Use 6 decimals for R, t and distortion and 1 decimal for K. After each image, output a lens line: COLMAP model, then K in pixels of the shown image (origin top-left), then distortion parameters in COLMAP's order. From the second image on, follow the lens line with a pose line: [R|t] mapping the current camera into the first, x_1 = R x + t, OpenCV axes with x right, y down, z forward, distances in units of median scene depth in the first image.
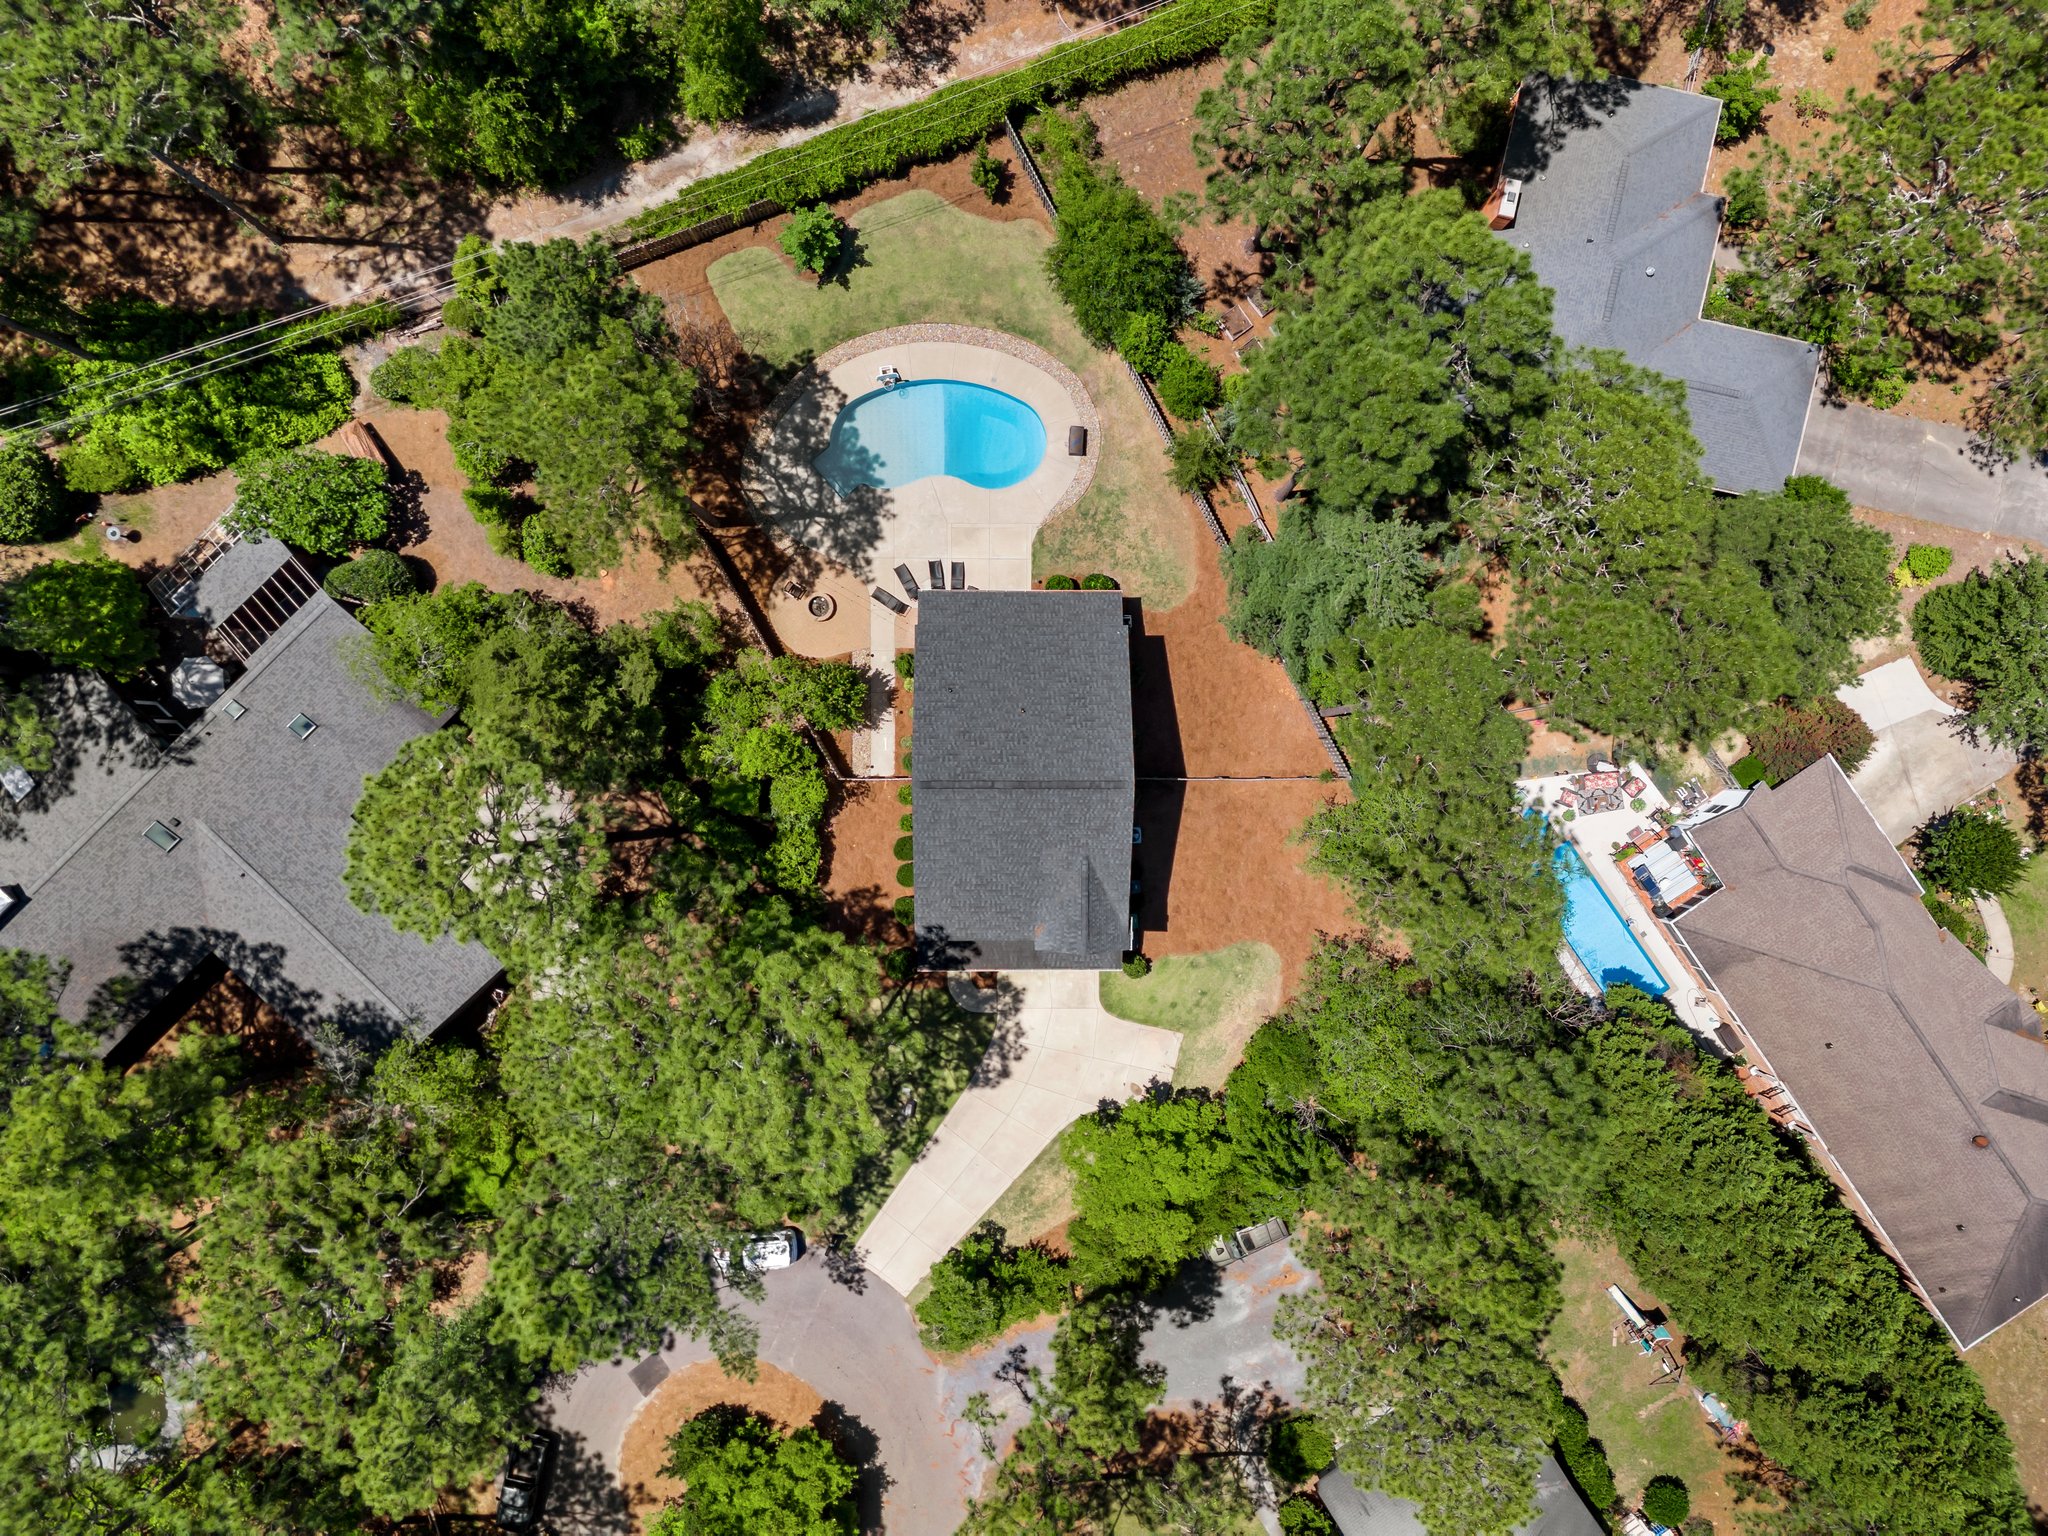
lens RADIAL K [[1451.3, 0, 1039.3], [0, 1451.3, 761.0], [0, 0, 1]] dist [0.051123, -0.033368]
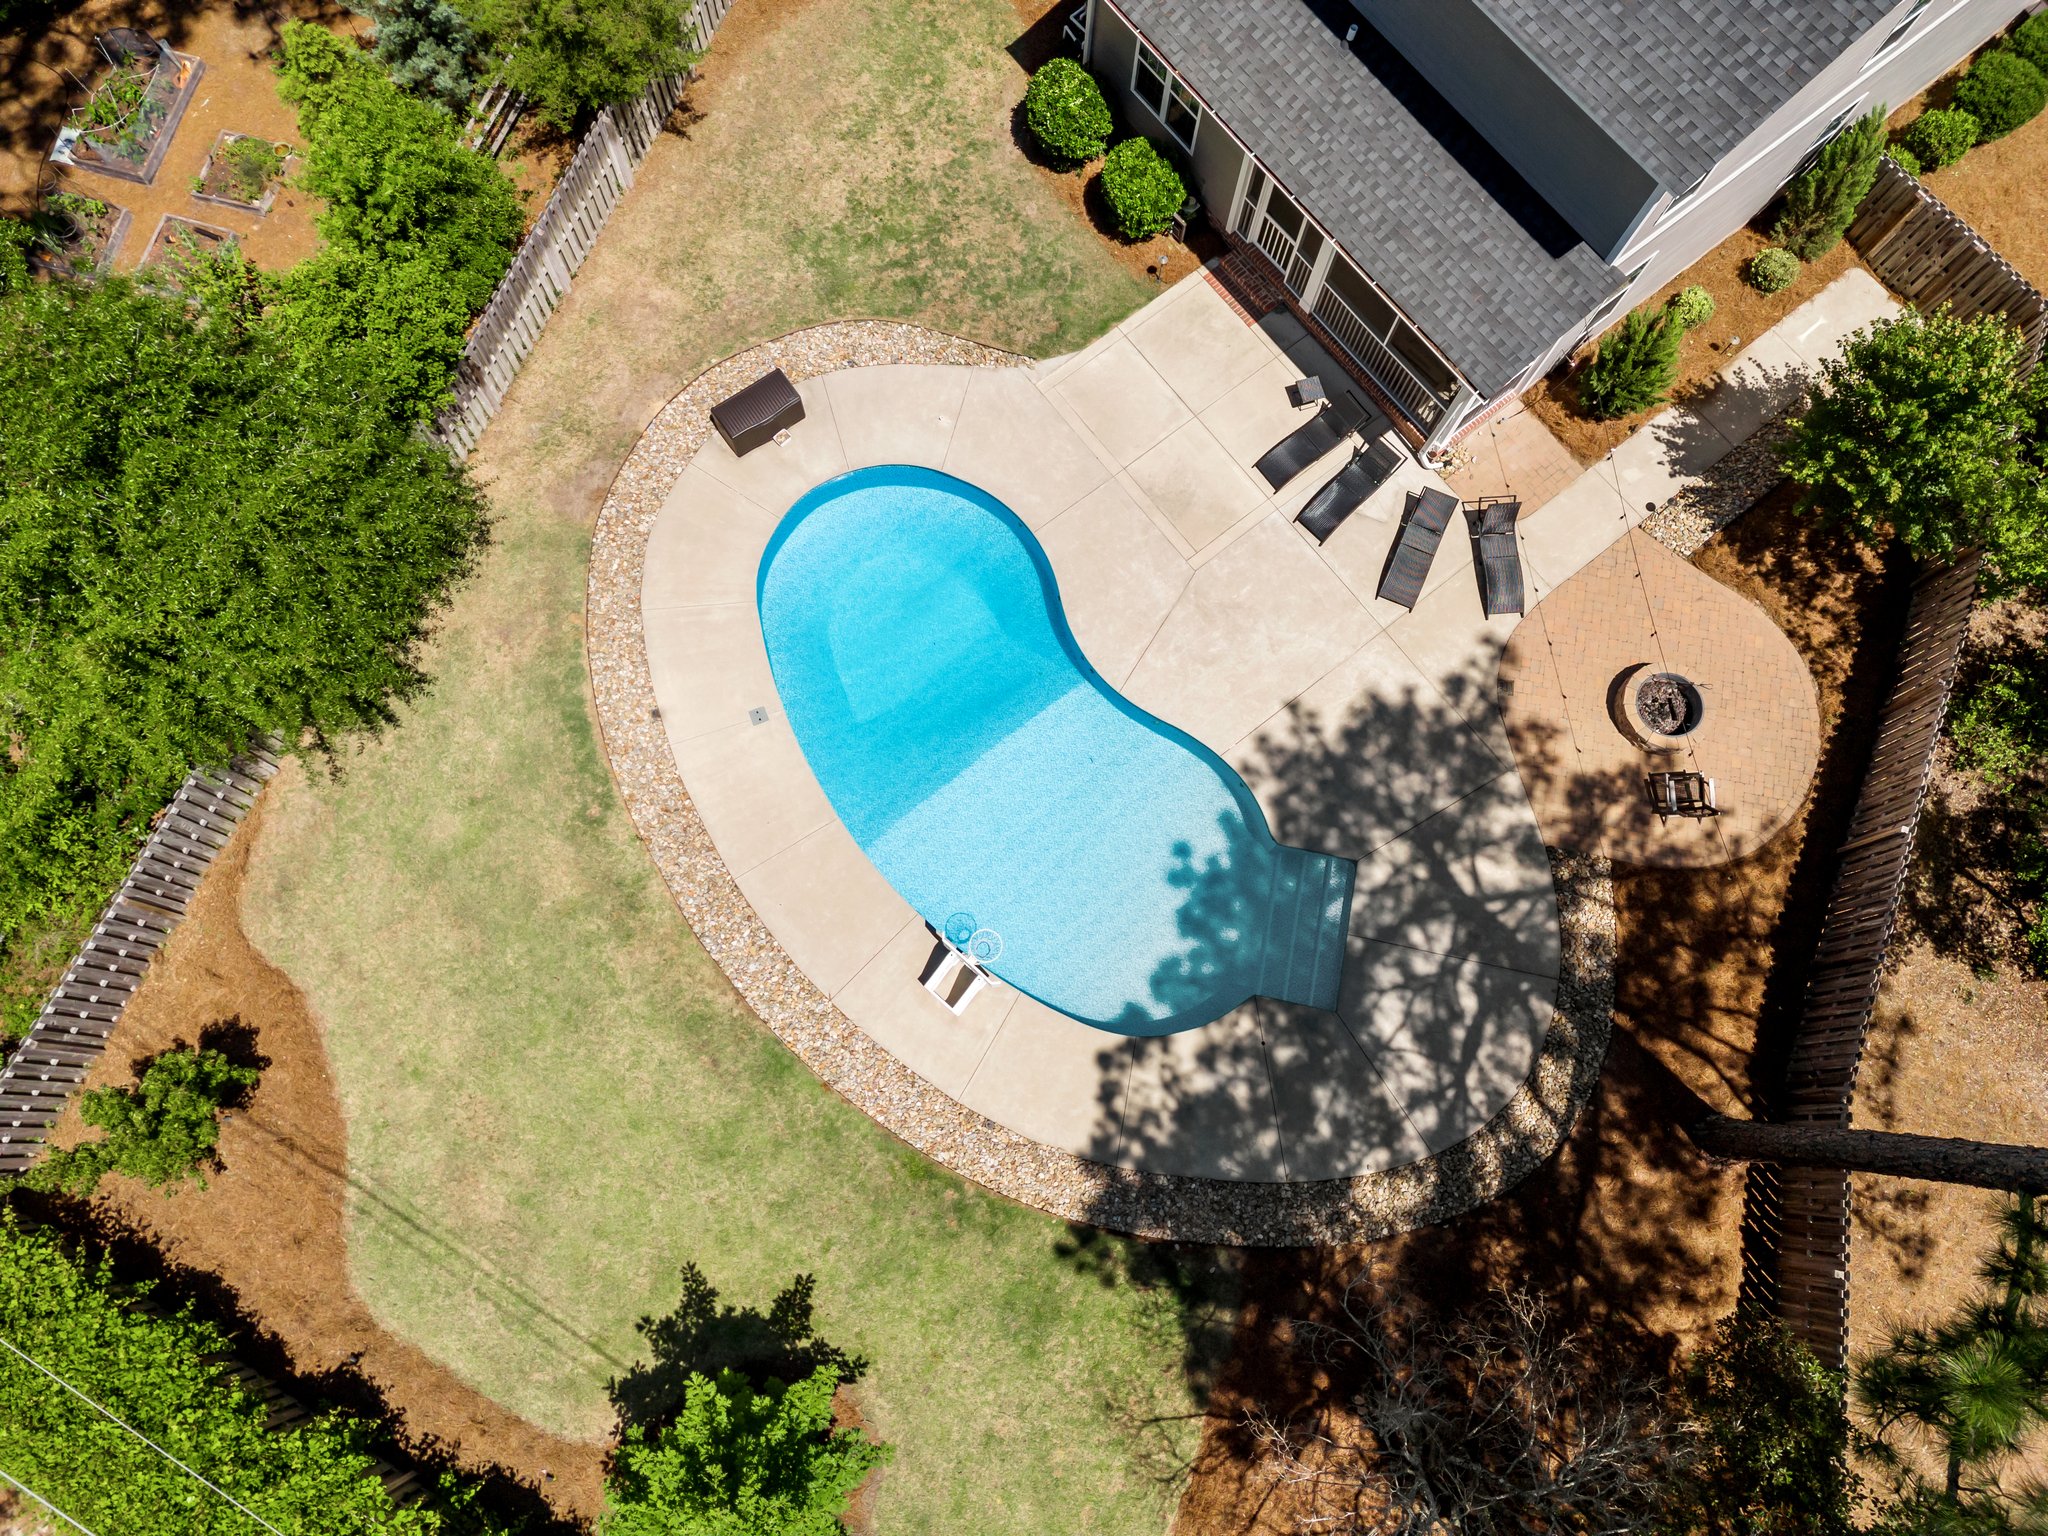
lens RADIAL K [[1451.3, 0, 1045.0], [0, 1451.3, 781.8], [0, 0, 1]] dist [0.051123, -0.033368]
pose [[-0.619721, -0.771897, 0.141849, -0.124232], [0.784023, -0.600735, 0.156290, -0.271981], [-0.035426, 0.208069, 0.977472, 0.697657]]
